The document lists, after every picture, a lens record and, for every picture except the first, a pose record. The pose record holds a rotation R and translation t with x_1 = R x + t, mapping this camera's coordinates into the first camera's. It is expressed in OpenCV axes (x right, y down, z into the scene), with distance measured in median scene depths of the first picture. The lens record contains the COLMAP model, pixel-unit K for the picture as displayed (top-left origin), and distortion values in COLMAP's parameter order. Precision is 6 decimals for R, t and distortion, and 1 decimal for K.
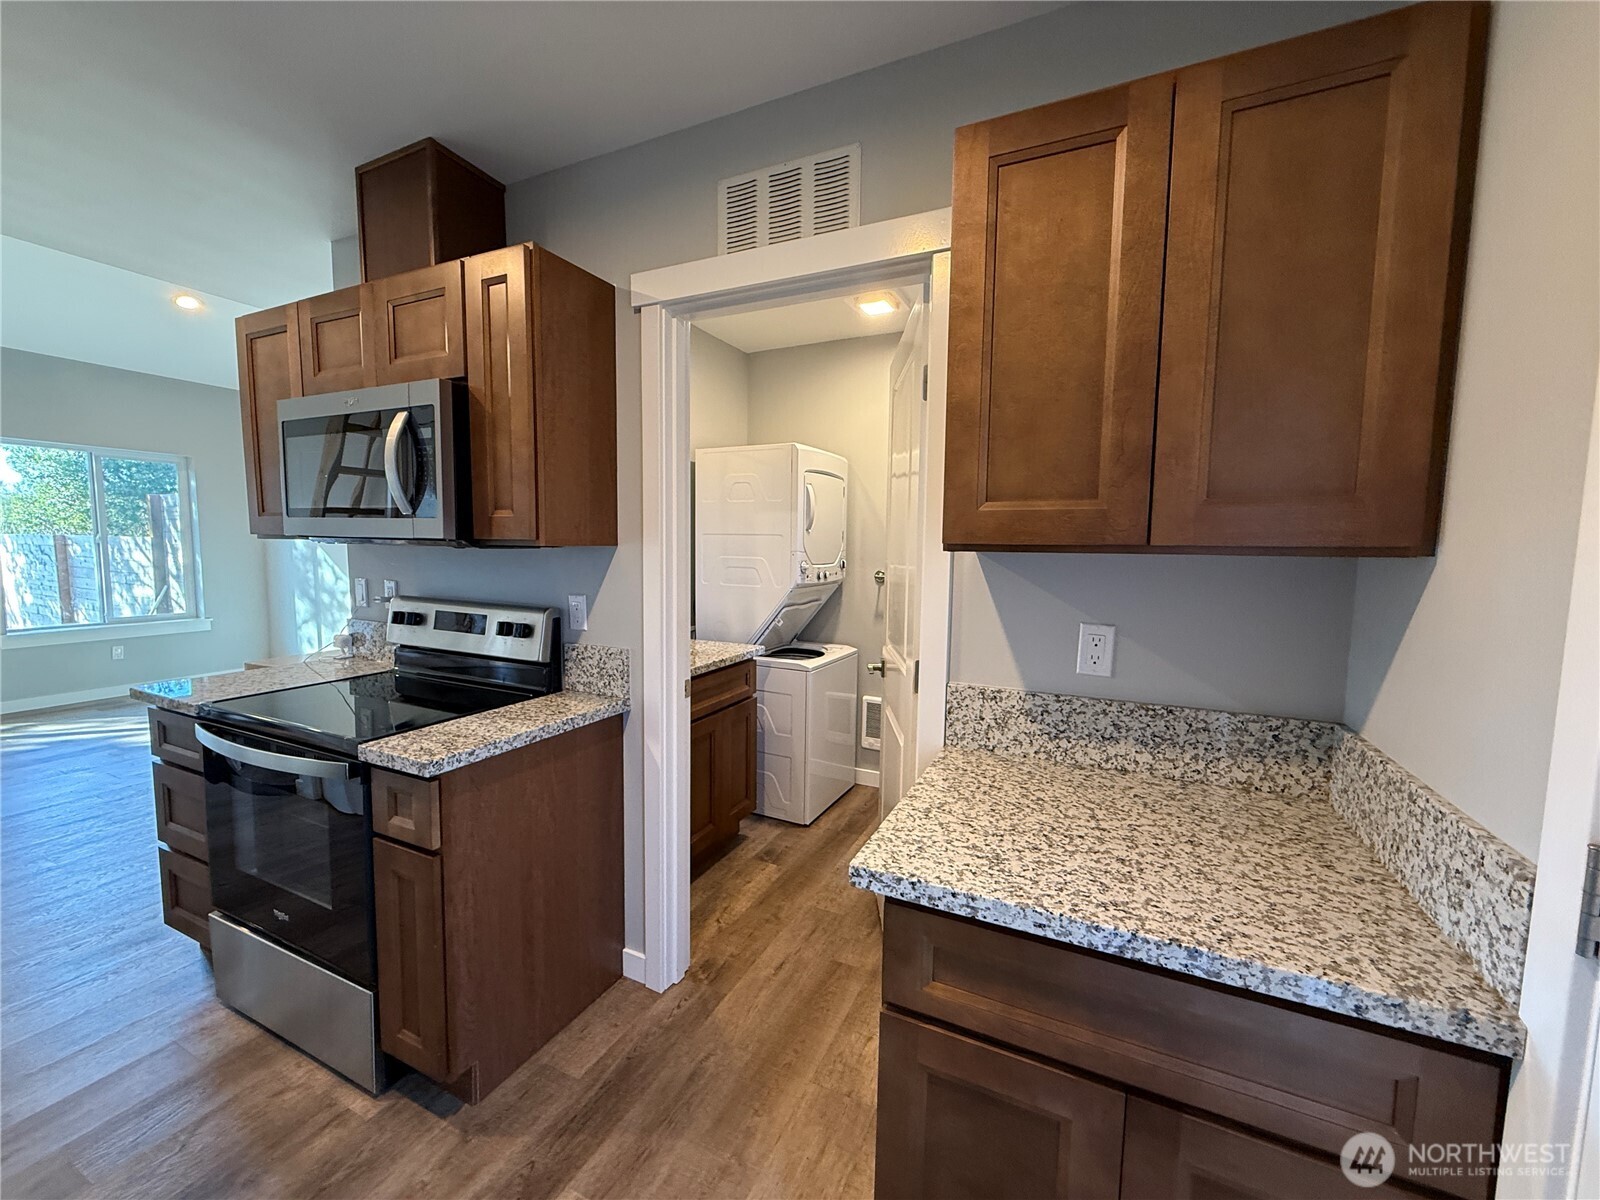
lens RADIAL K [[637.8, 0, 798.2], [0, 637.8, 602.3], [0, 0, 1]] dist [-0.001323, 0.000004]
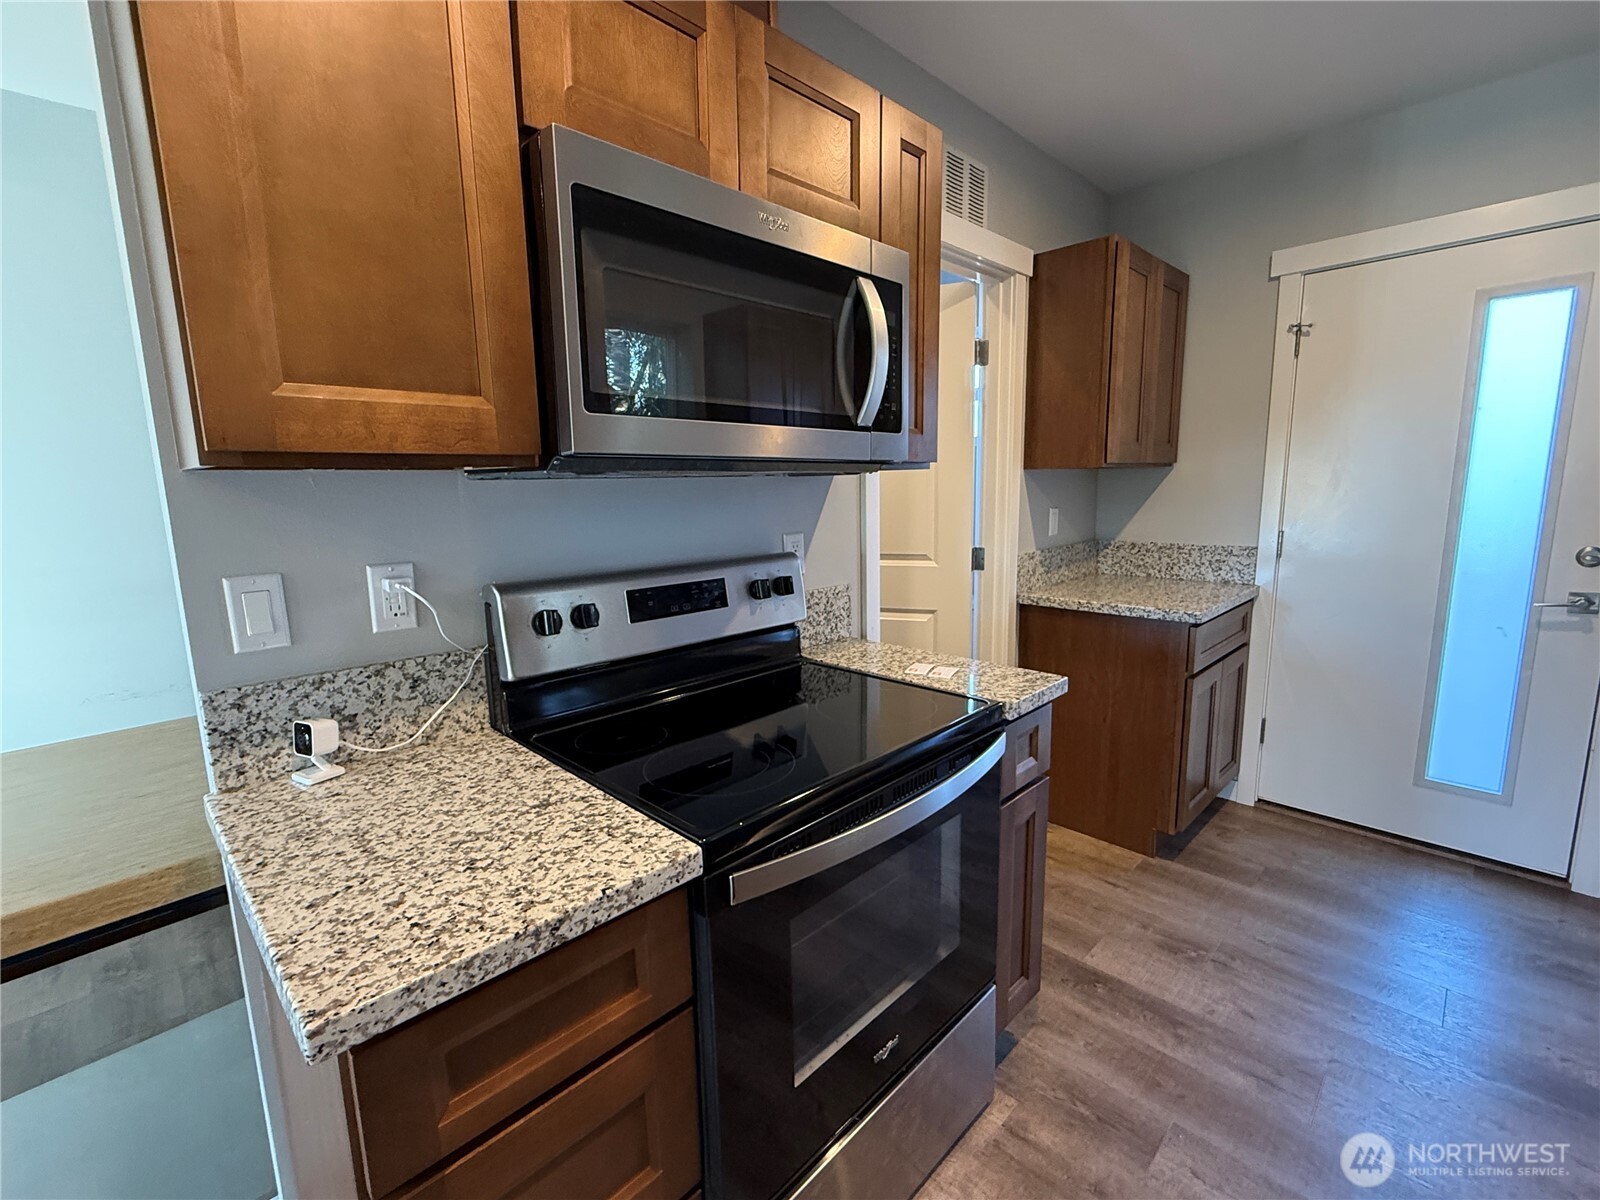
lens RADIAL K [[700.3, 0, 801.6], [0, 700.3, 602.5], [0, 0, 1]] dist [-0.000455, -0.000003]
pose [[0.325688, -0.179827, 0.928218, -1.214142], [0.109410, 0.982319, 0.151919, -0.061369], [-0.939126, 0.052079, 0.339604, 0.700096]]
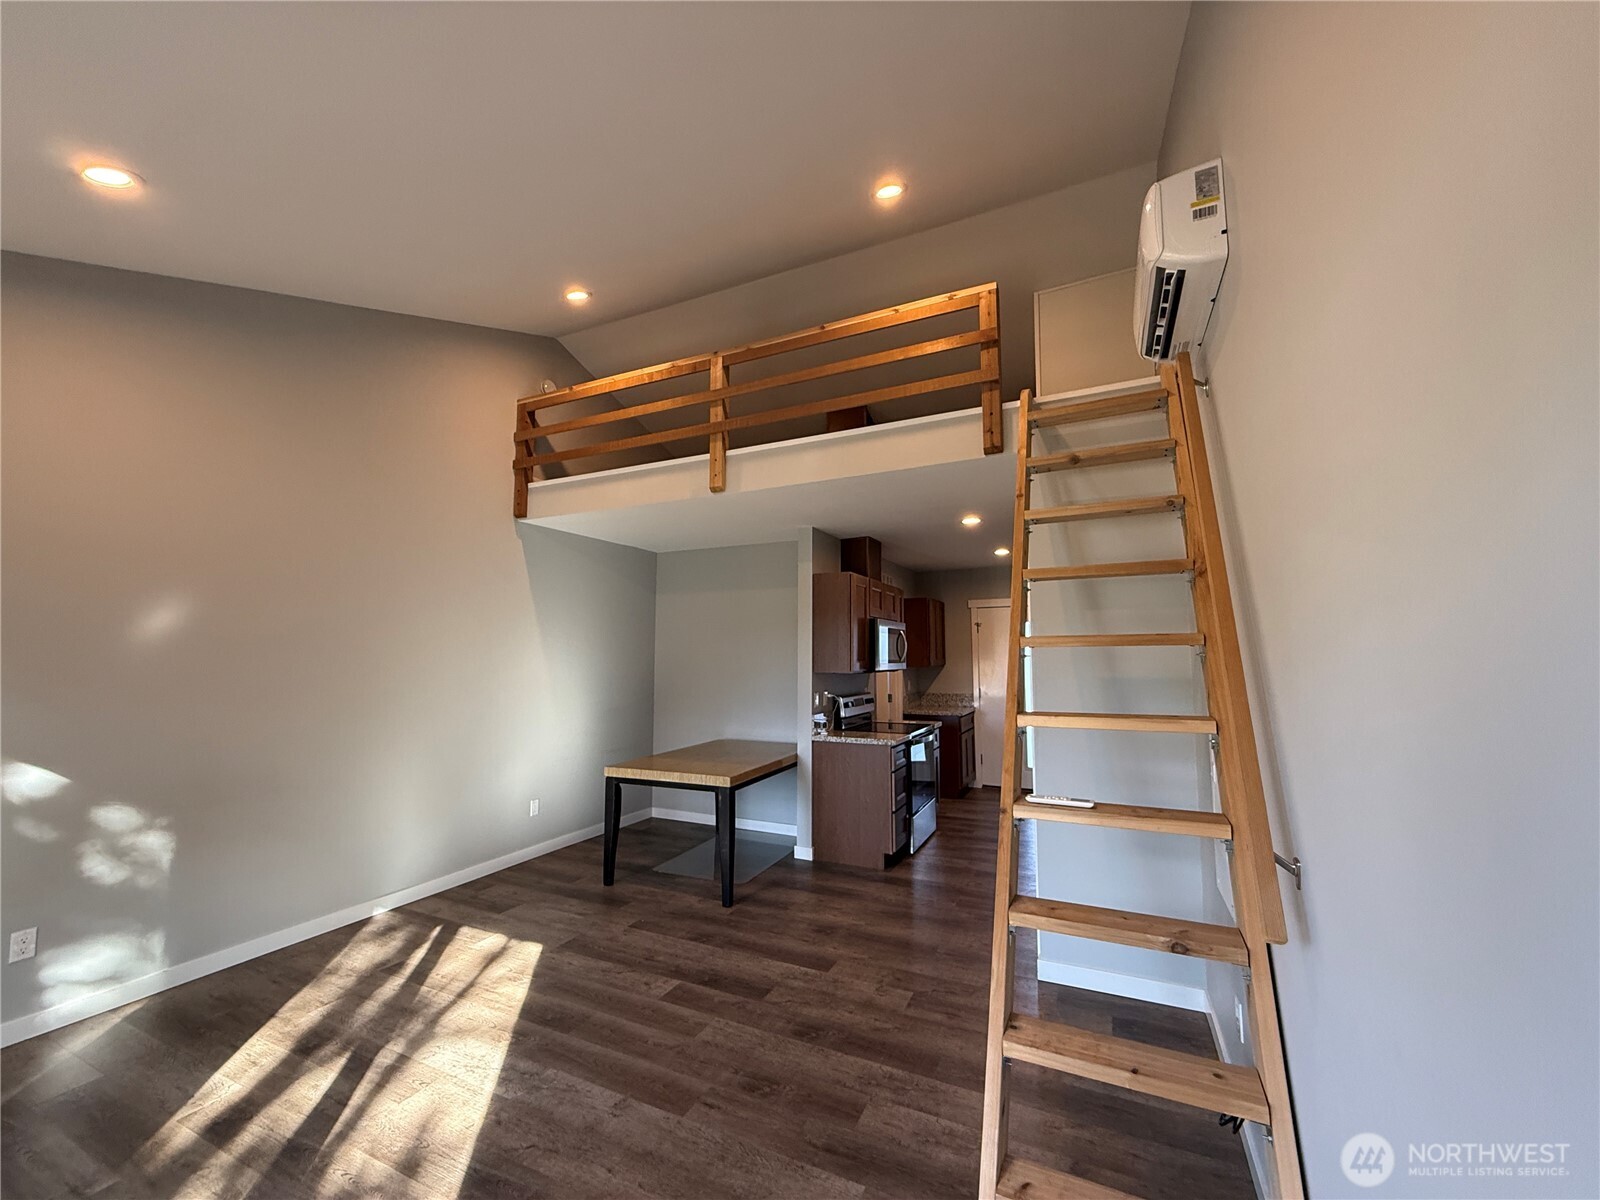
lens RADIAL K [[637.3, 0, 795.8], [0, 637.3, 597.6], [0, 0, 1]] dist [-0.000379, -0.000182]
pose [[0.004507, 0.069387, 0.997580, -3.387746], [0.095322, 0.993017, -0.069500, -0.257211], [-0.995436, 0.095405, -0.002139, 1.310546]]
